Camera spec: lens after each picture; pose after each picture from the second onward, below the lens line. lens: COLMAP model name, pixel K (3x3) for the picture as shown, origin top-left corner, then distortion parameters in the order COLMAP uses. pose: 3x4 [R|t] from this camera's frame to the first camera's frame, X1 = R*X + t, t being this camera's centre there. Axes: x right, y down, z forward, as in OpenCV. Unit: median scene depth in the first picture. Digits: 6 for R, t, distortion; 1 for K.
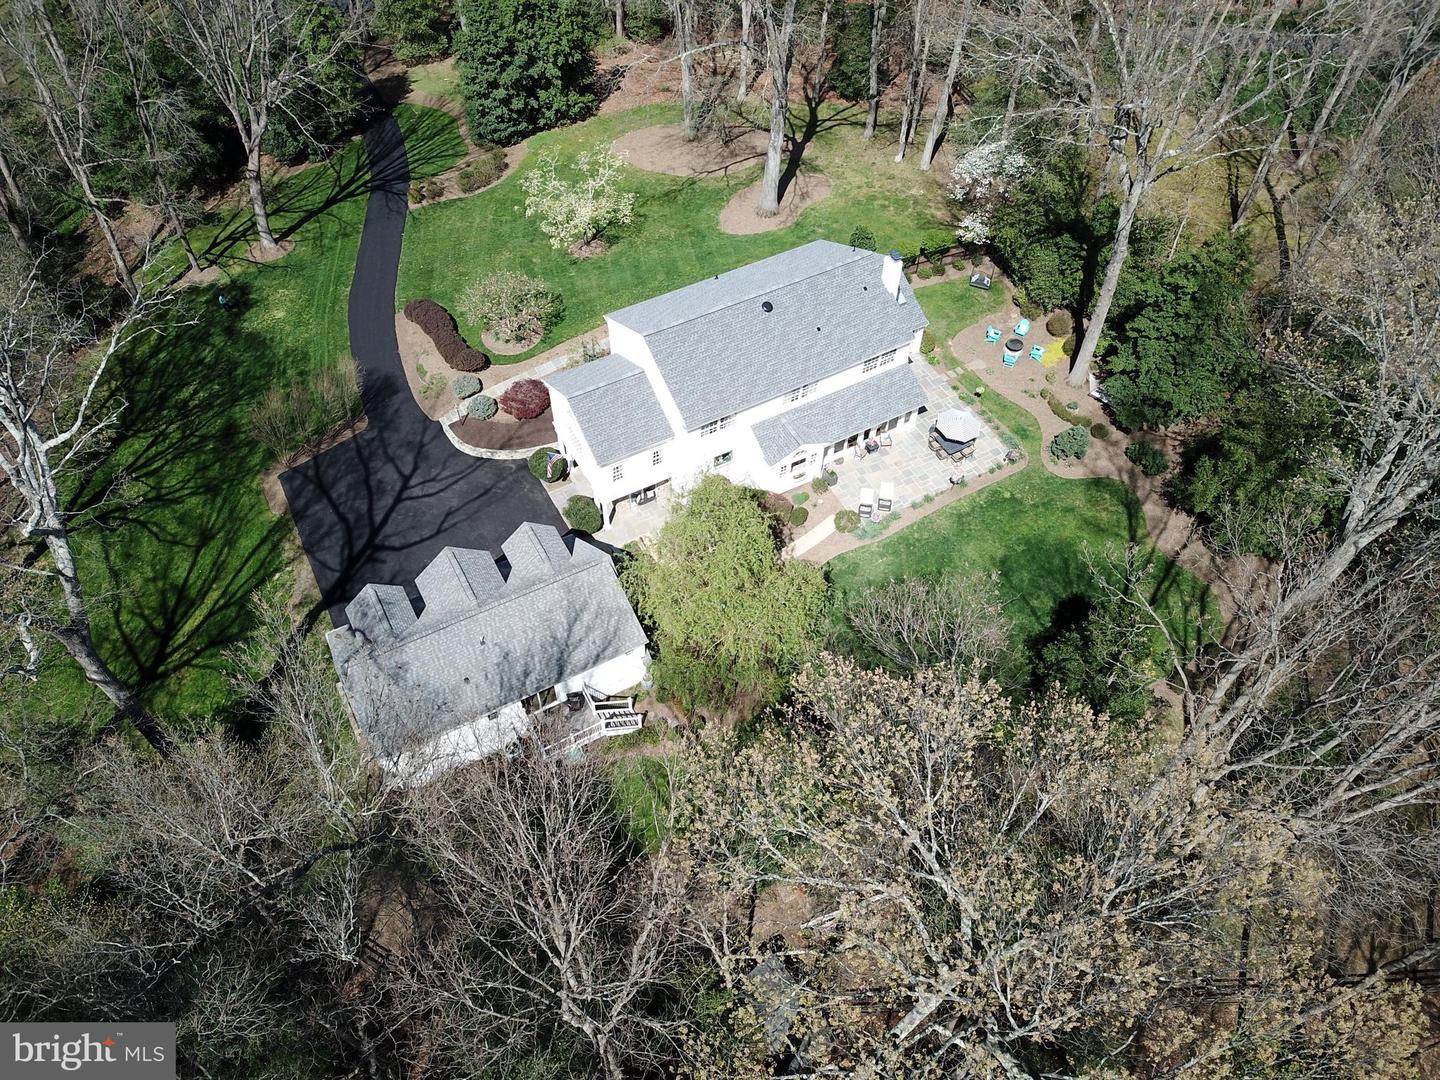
lens RADIAL K [[1117.3, 0, 716.6], [0, 1117.3, 539.9], [0, 0, 1]] dist [0.033314, -0.019799]
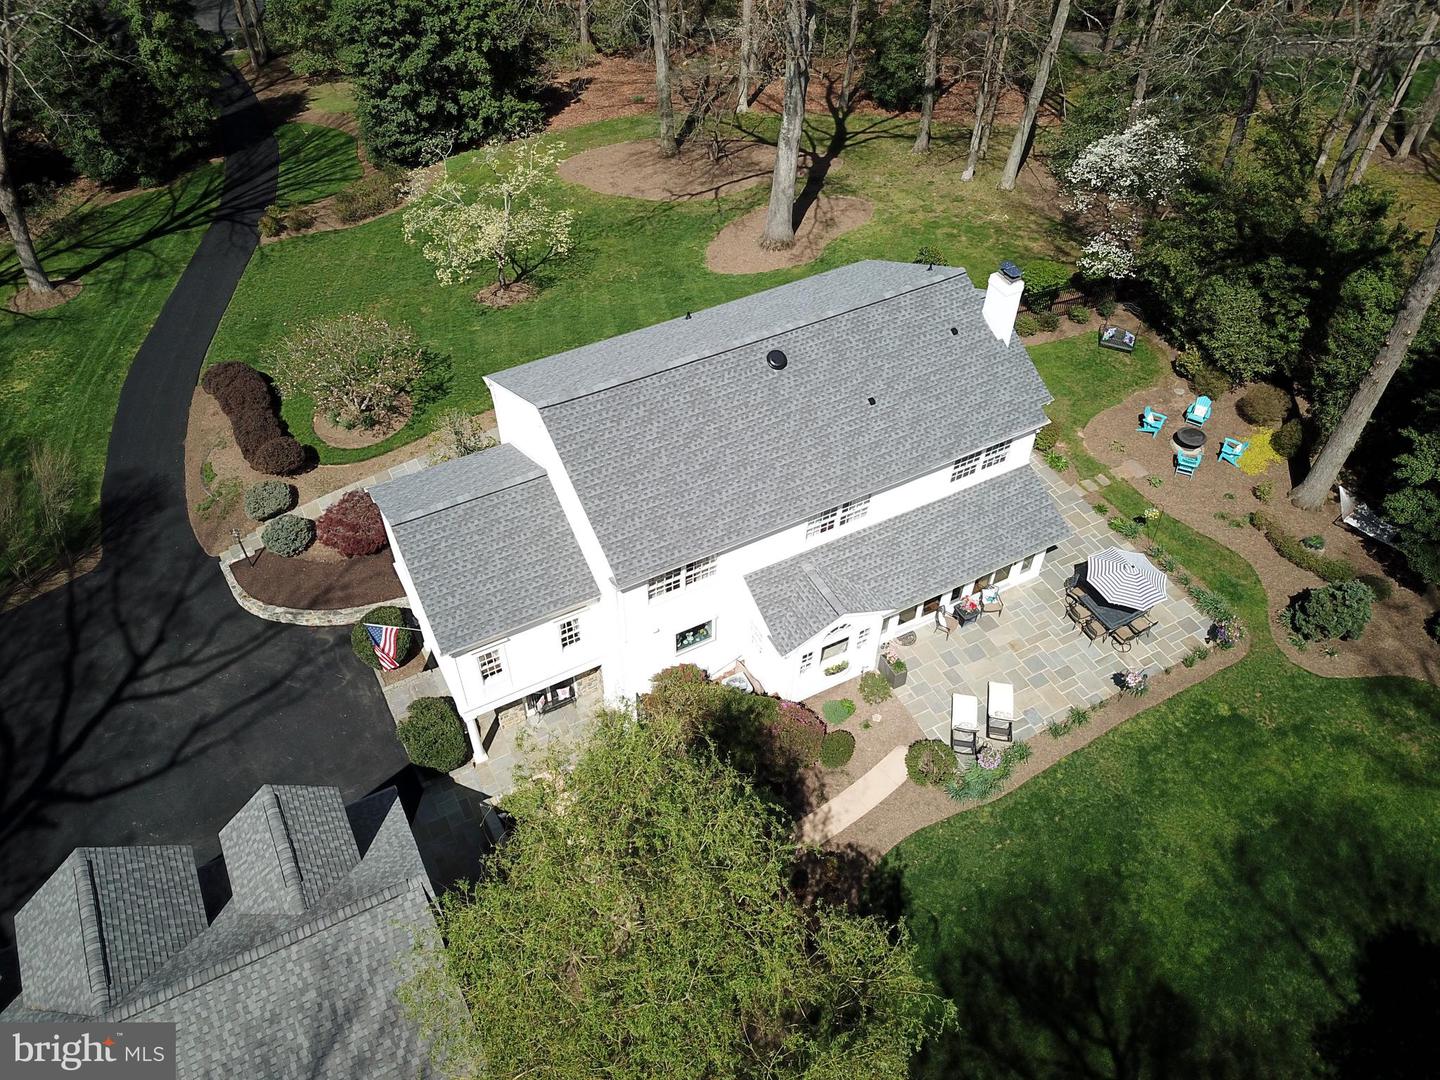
lens RADIAL K [[1117.3, 0, 715.2], [0, 1117.3, 533.0], [0, 0, 1]] dist [0.033314, -0.019799]
pose [[0.999934, 0.008244, -0.008001, 0.017808], [-0.009020, 0.994705, -0.102376, -0.060193], [0.007115, 0.102441, 0.994714, 0.410846]]
